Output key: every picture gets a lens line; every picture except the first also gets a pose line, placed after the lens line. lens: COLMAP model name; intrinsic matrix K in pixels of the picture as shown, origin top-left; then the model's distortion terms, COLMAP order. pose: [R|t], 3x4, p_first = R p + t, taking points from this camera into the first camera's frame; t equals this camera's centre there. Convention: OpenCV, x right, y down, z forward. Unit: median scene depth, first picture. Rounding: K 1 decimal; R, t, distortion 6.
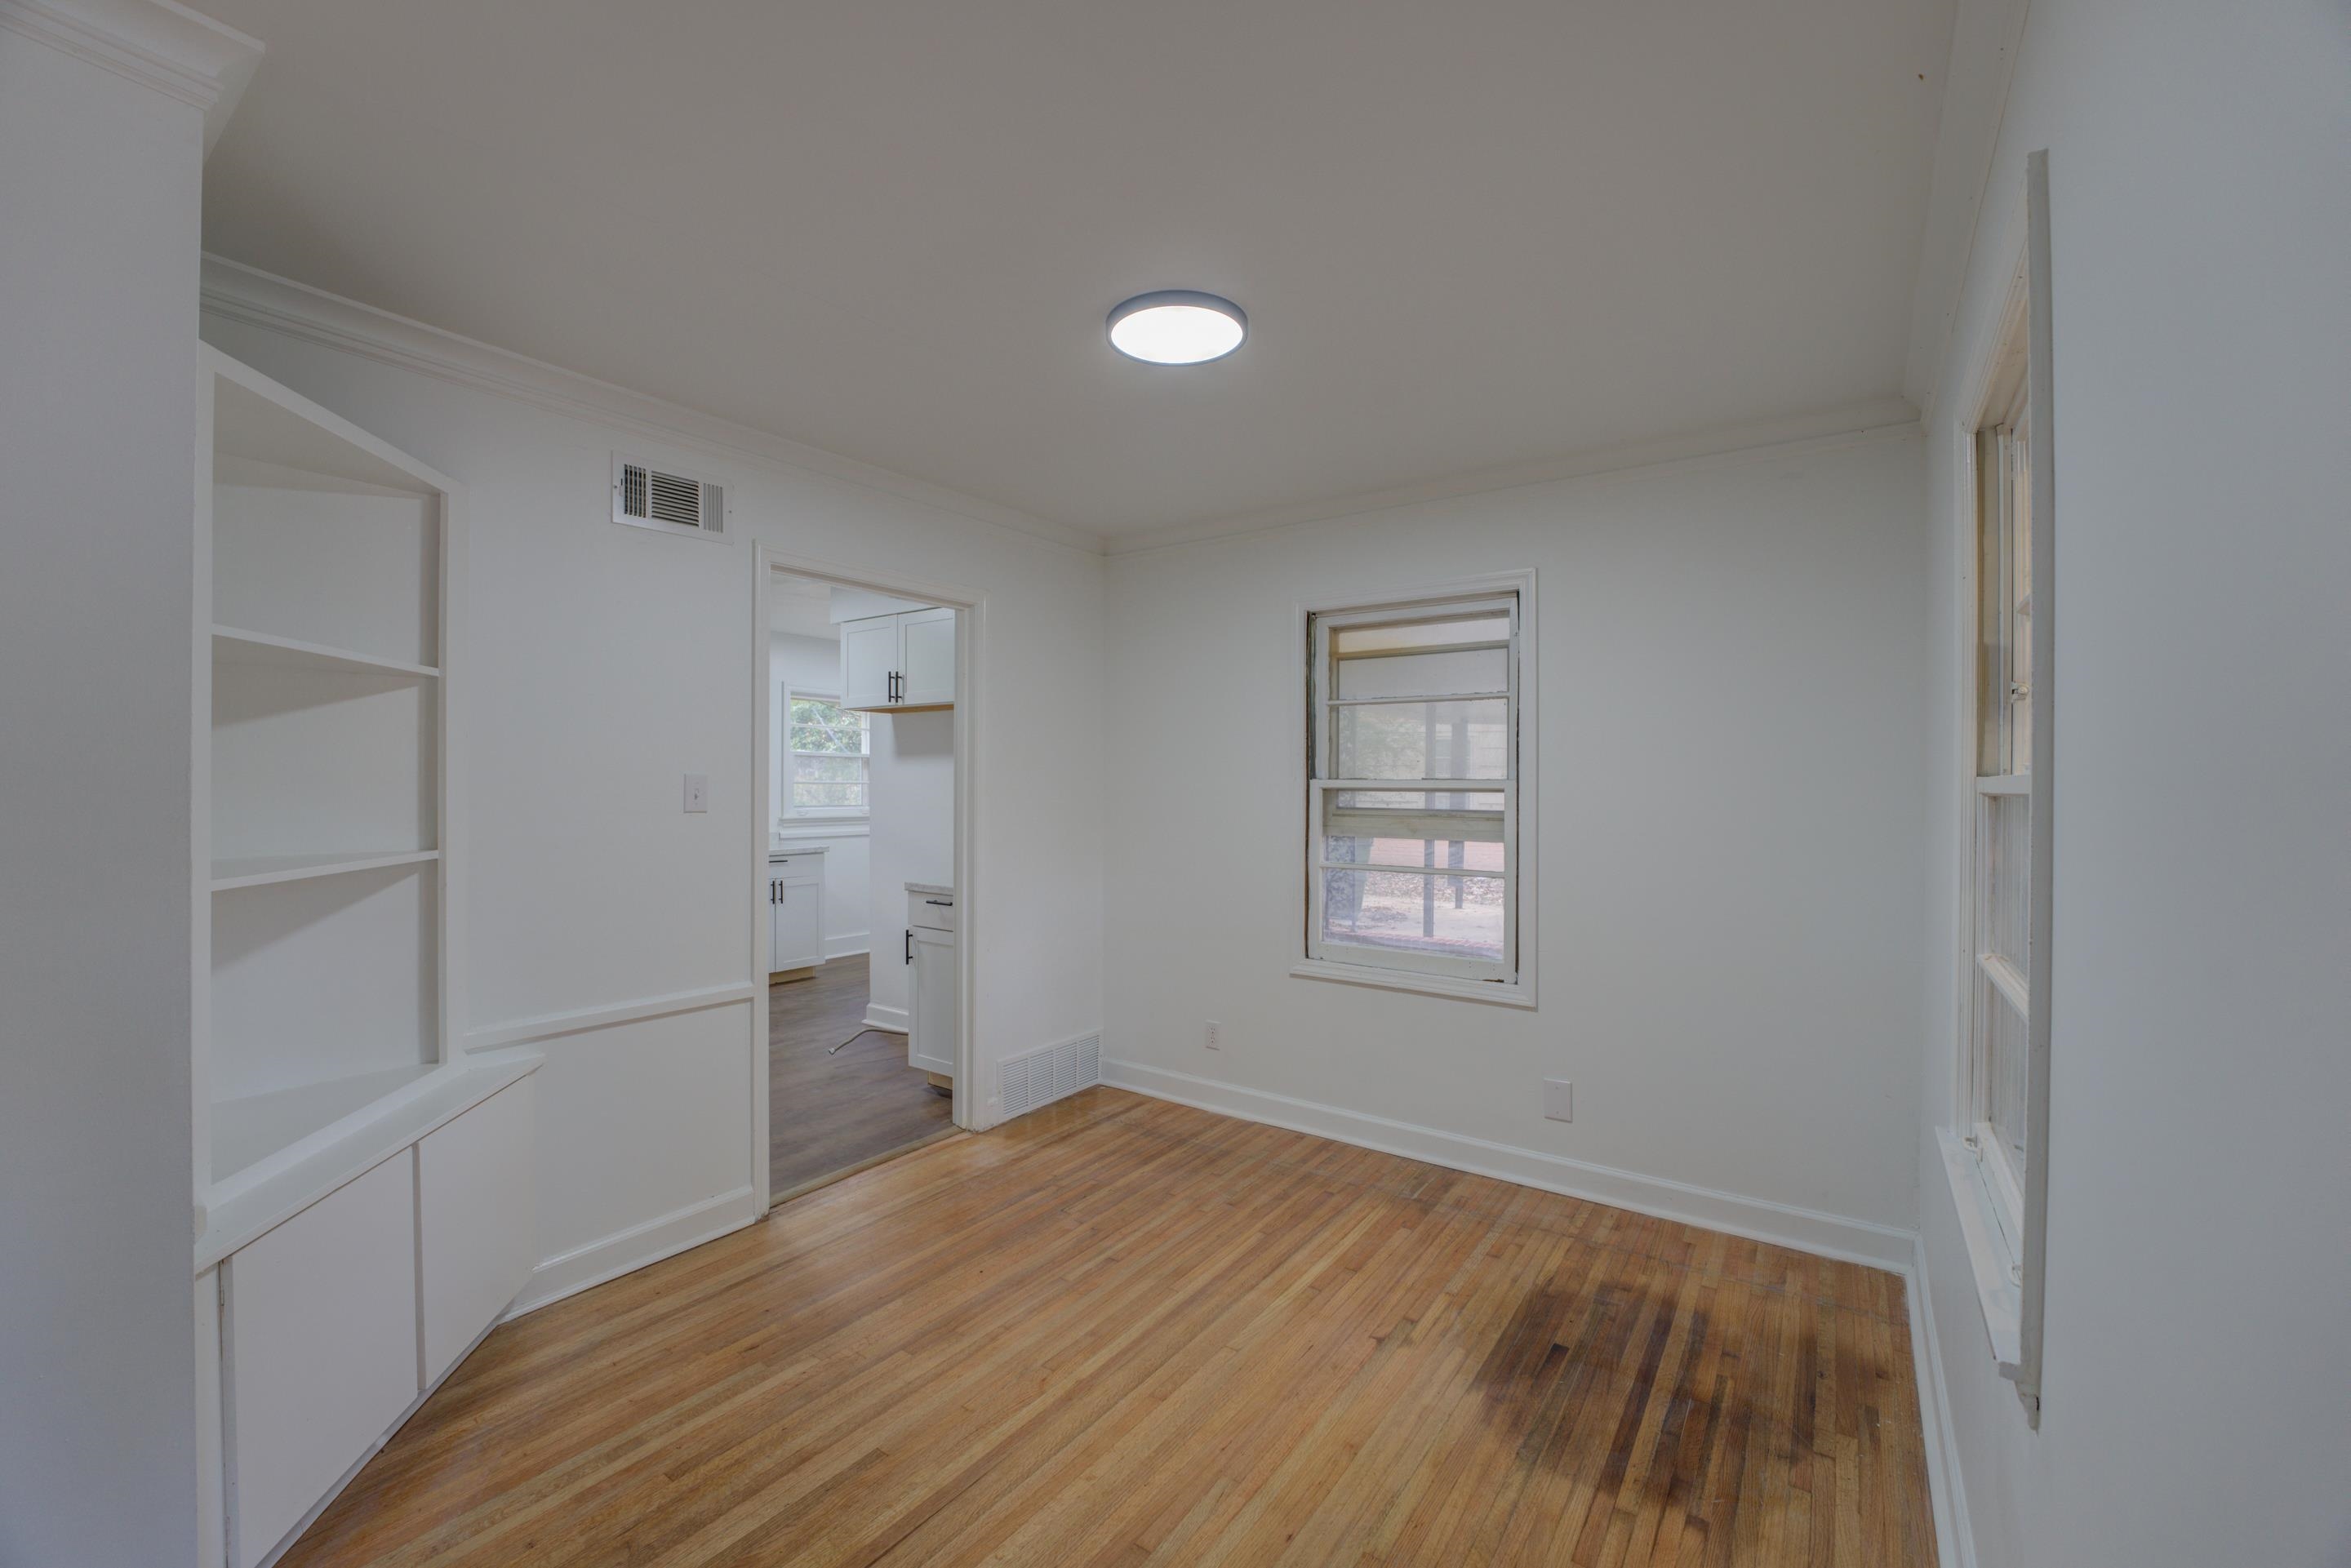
lens RADIAL K [[946.1, 0, 1187.7], [0, 946.1, 779.2], [0, 0, 1]] dist [-0.028490, 0.002666]
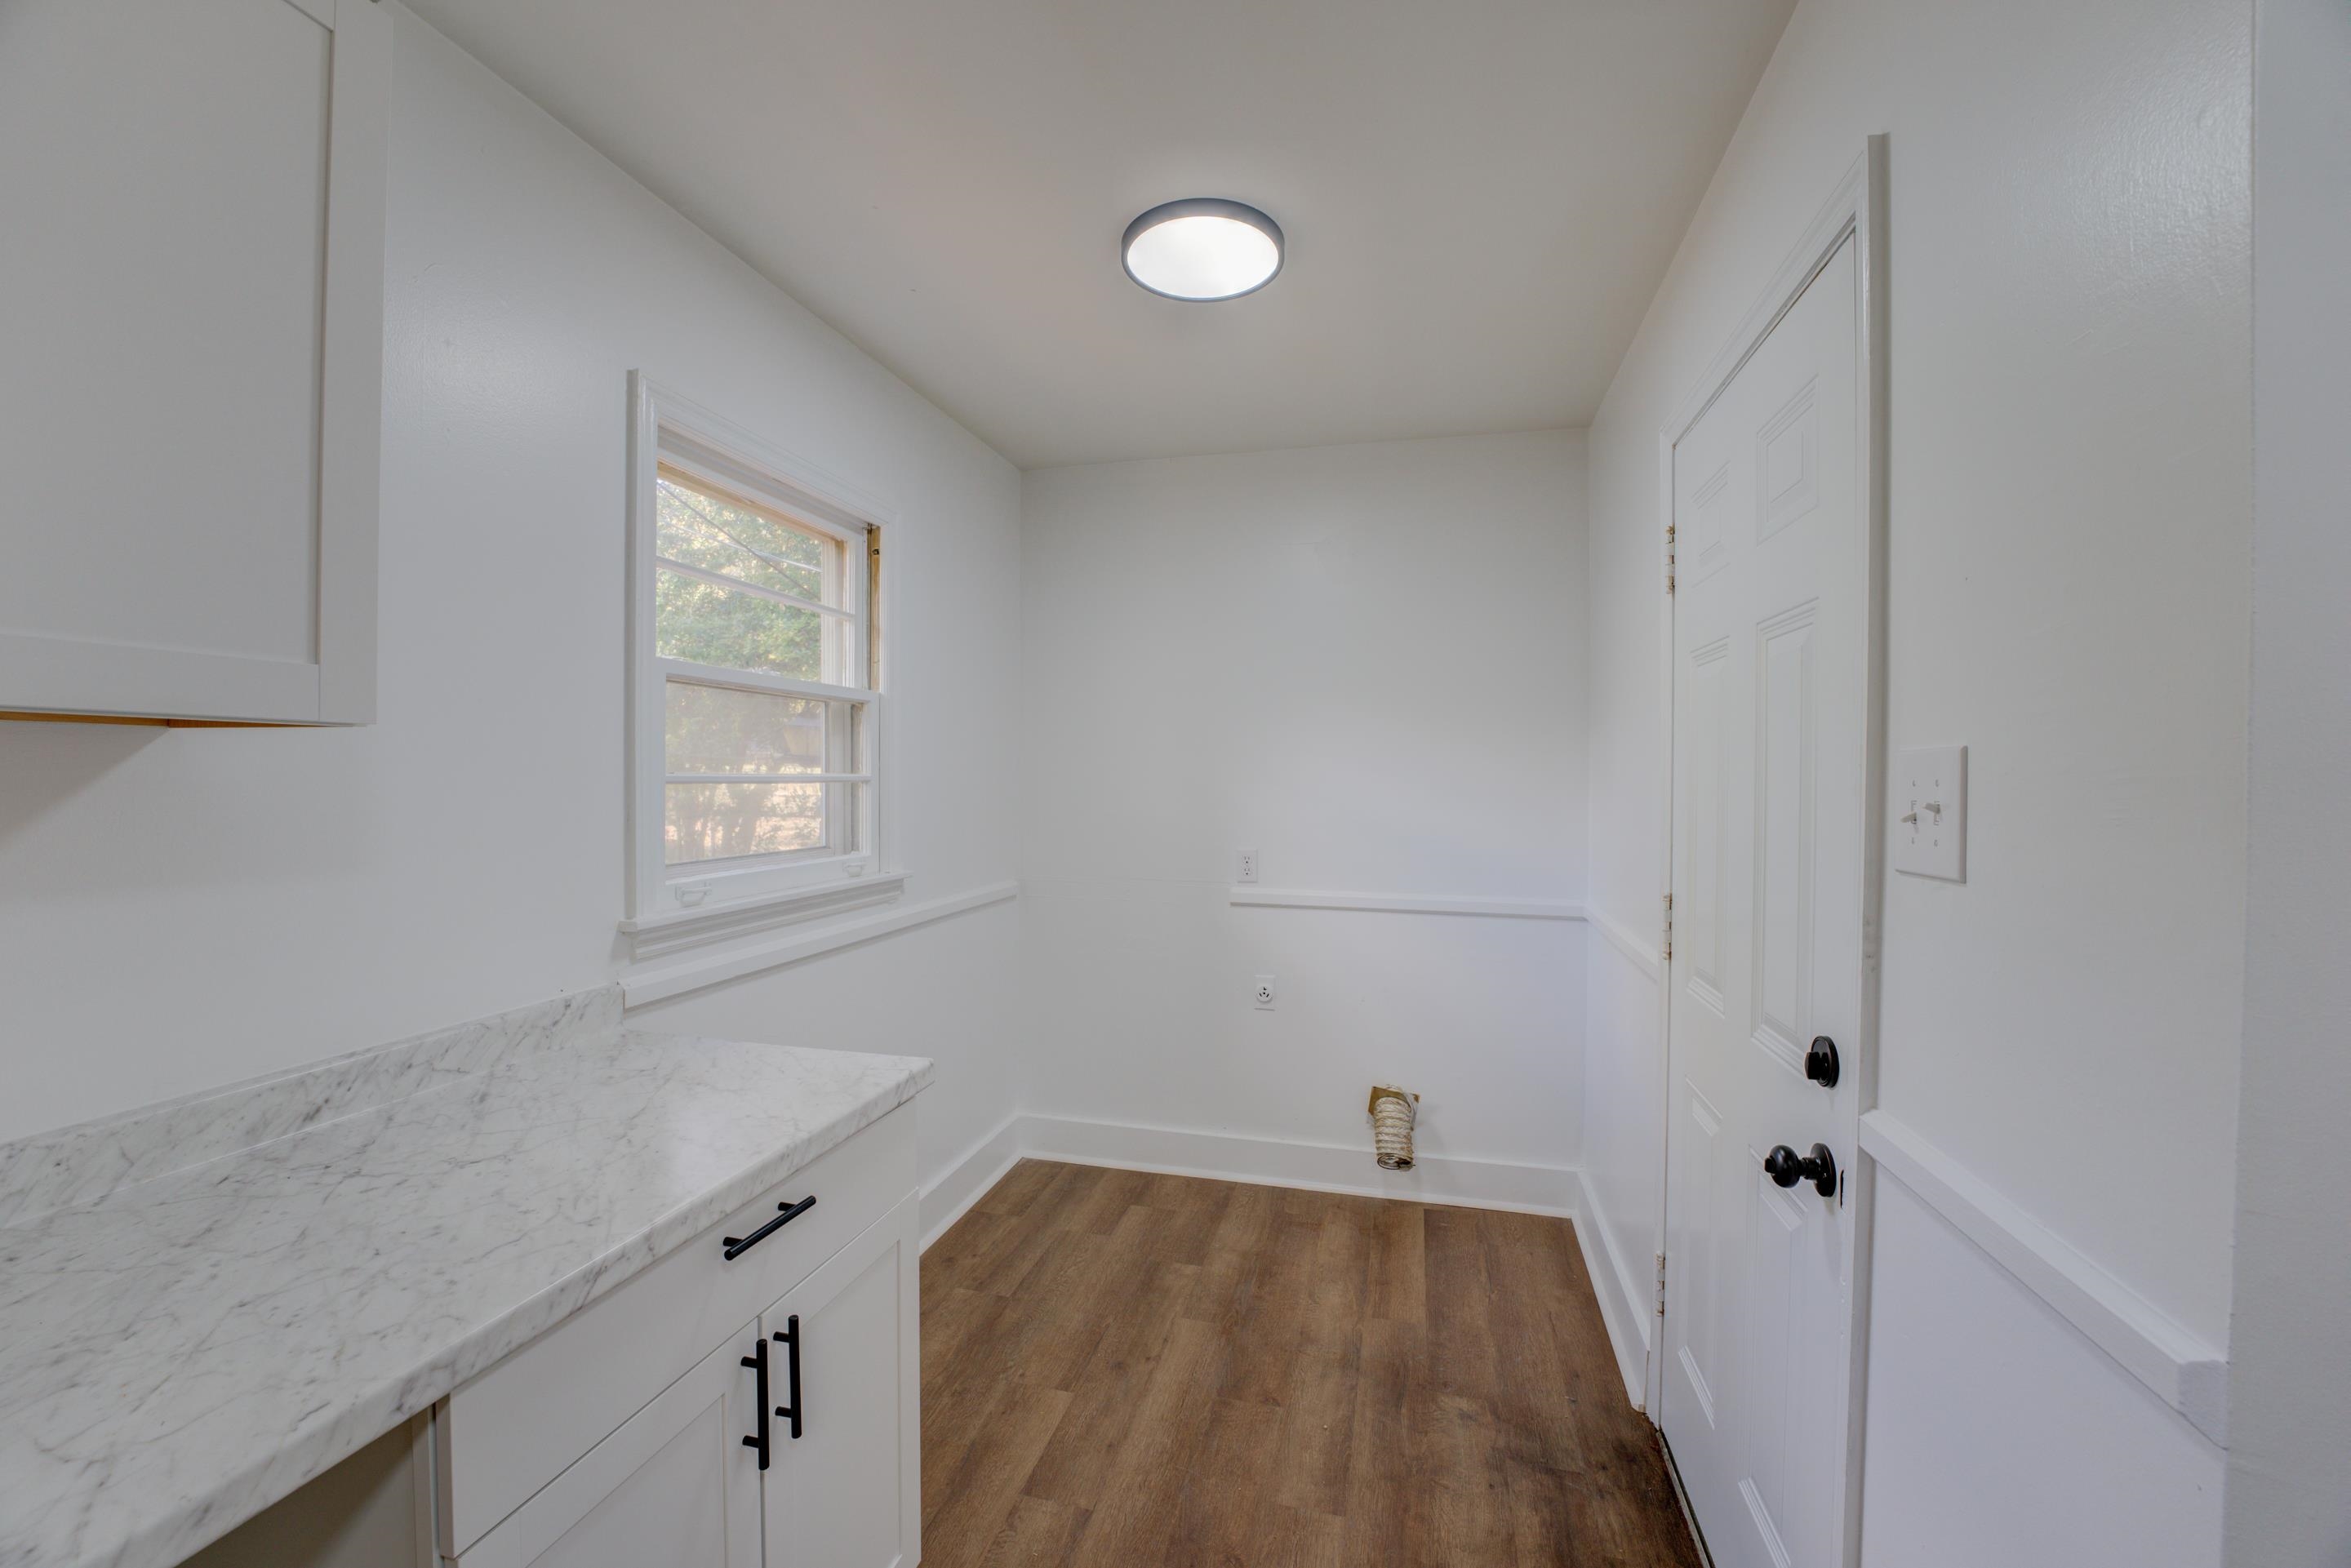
lens RADIAL K [[946.1, 0, 1164.6], [0, 946.1, 788.6], [0, 0, 1]] dist [-0.028490, 0.002666]
pose [[0.942239, -0.001524, 0.334939, -0.408374], [-0.005950, 0.999756, 0.021285, -0.000916], [-0.334890, -0.022048, 0.941999, 0.773971]]
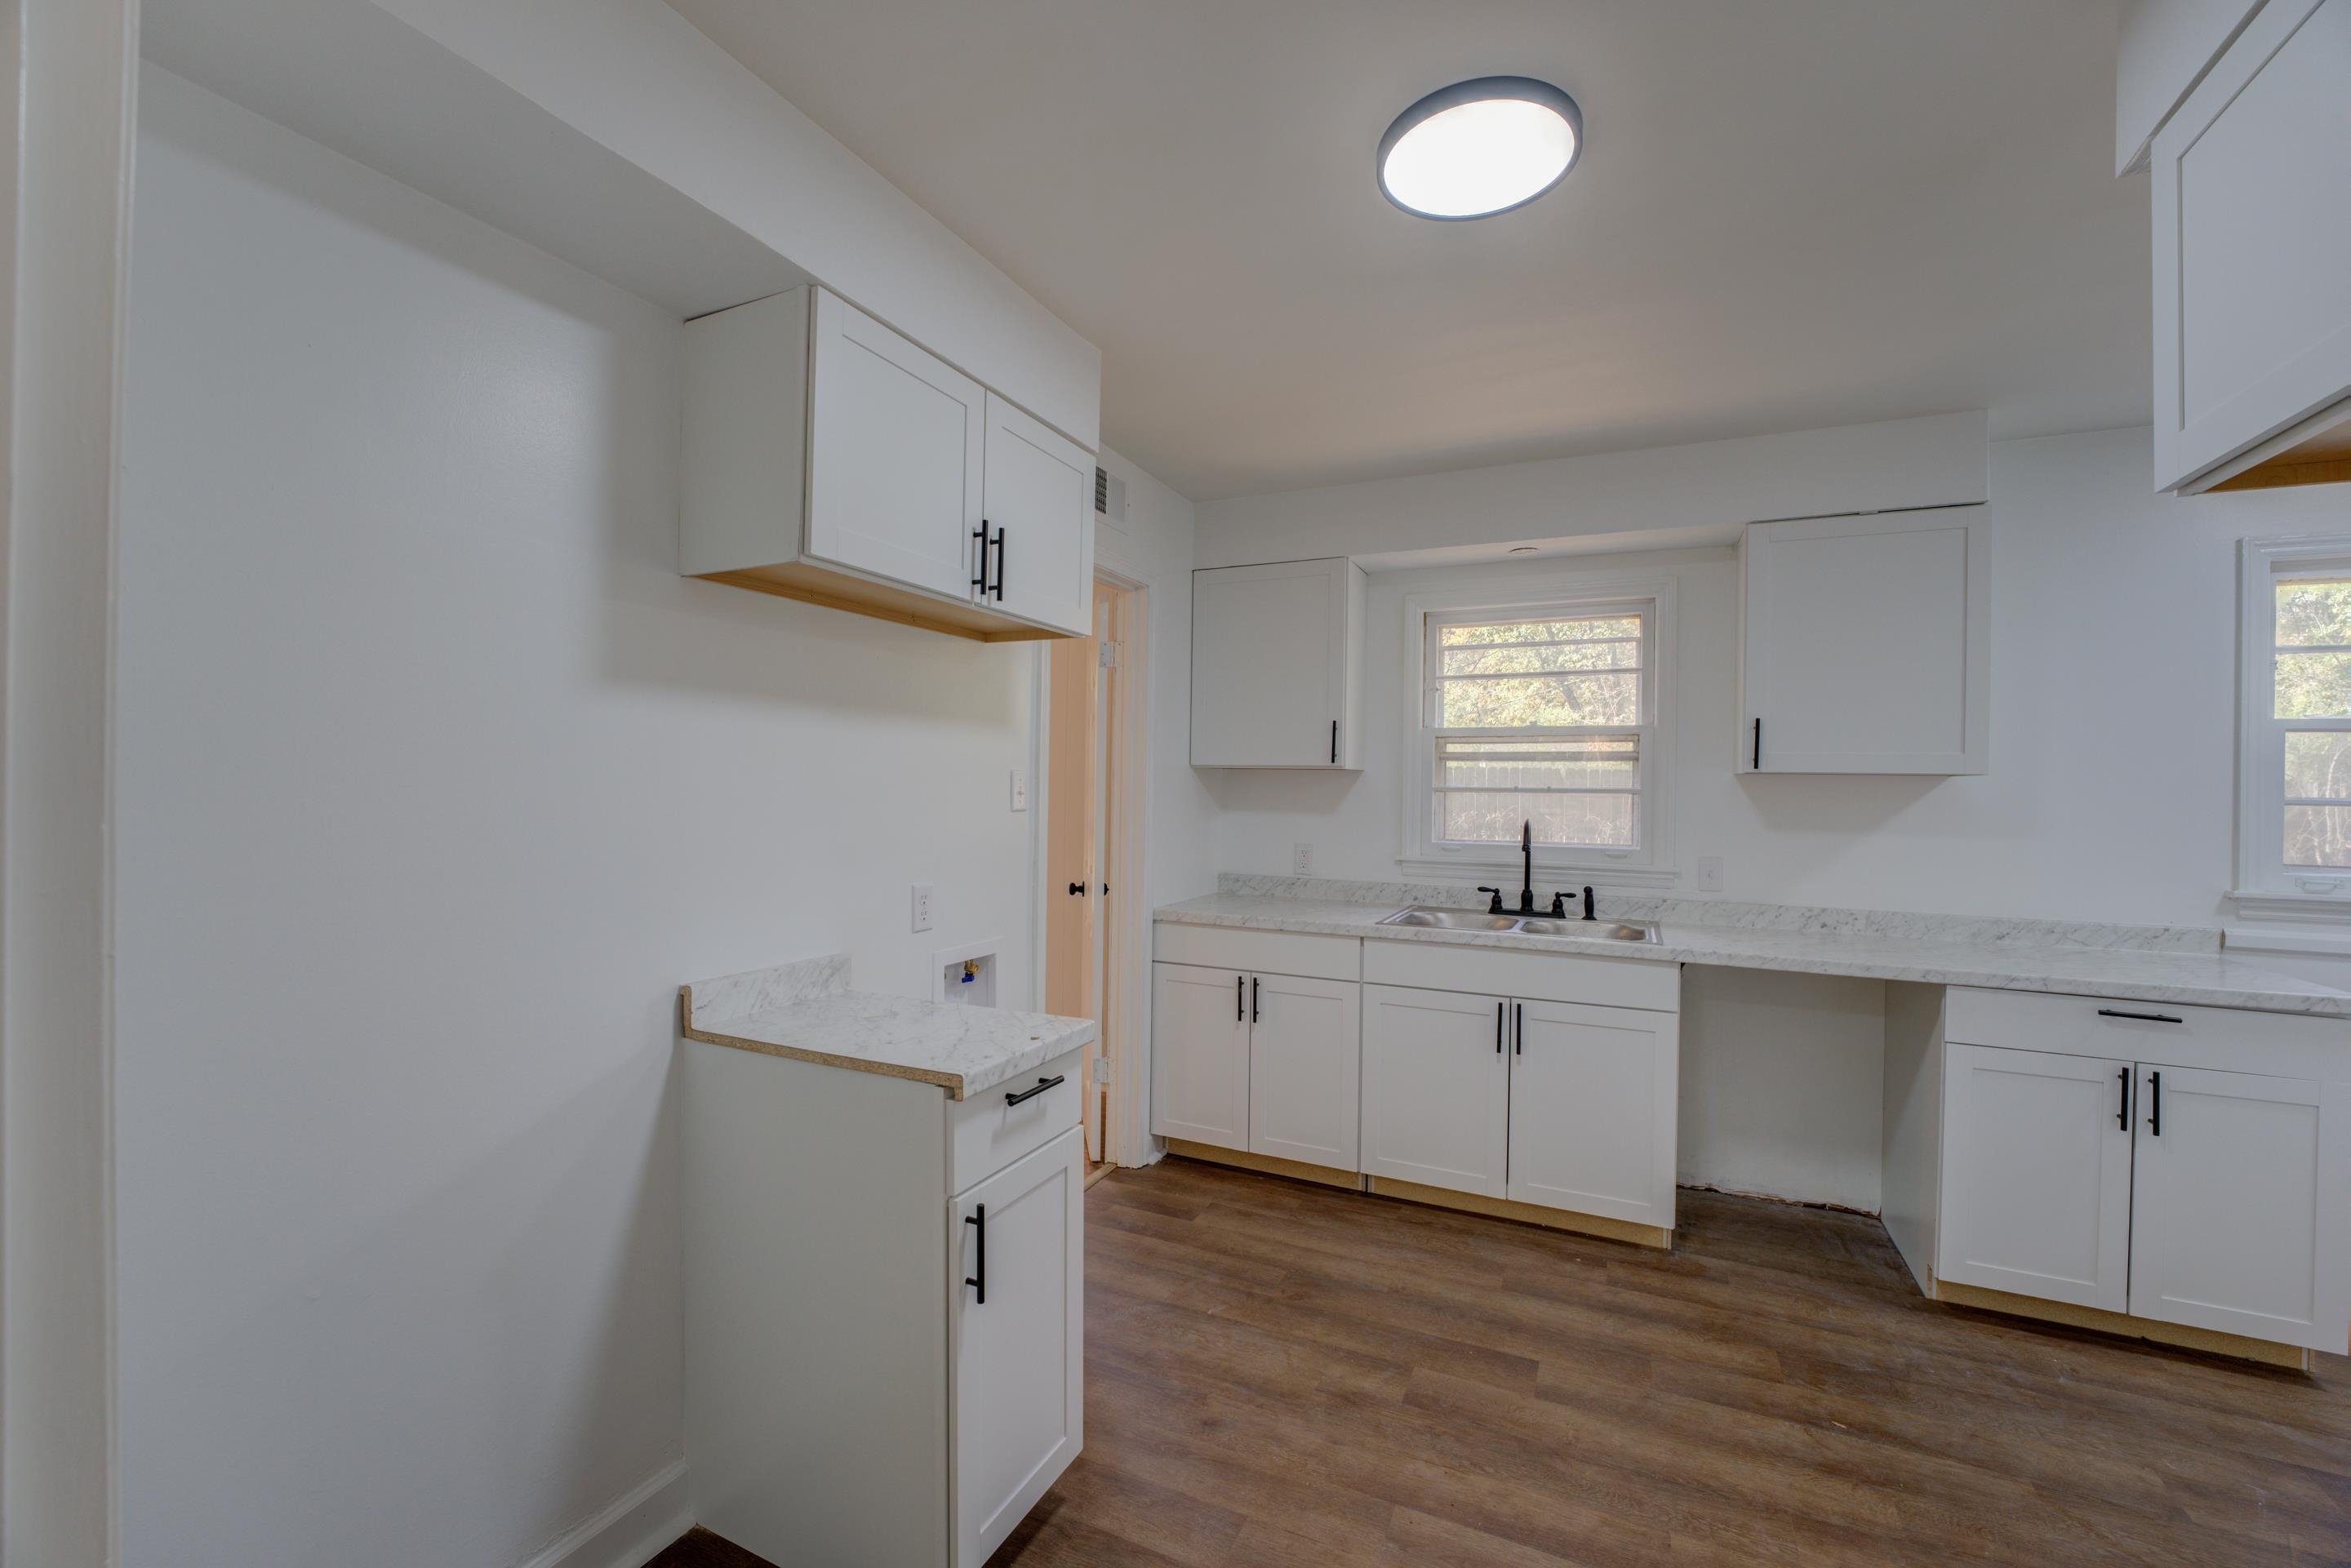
lens RADIAL K [[946.1, 0, 1164.2], [0, 946.1, 782.6], [0, 0, 1]] dist [-0.028490, 0.002666]
pose [[0.142169, -0.003804, -0.989835, -0.130305], [-0.011469, 0.999919, -0.005490, 0.002470], [0.989776, 0.012133, 0.142114, 0.547910]]
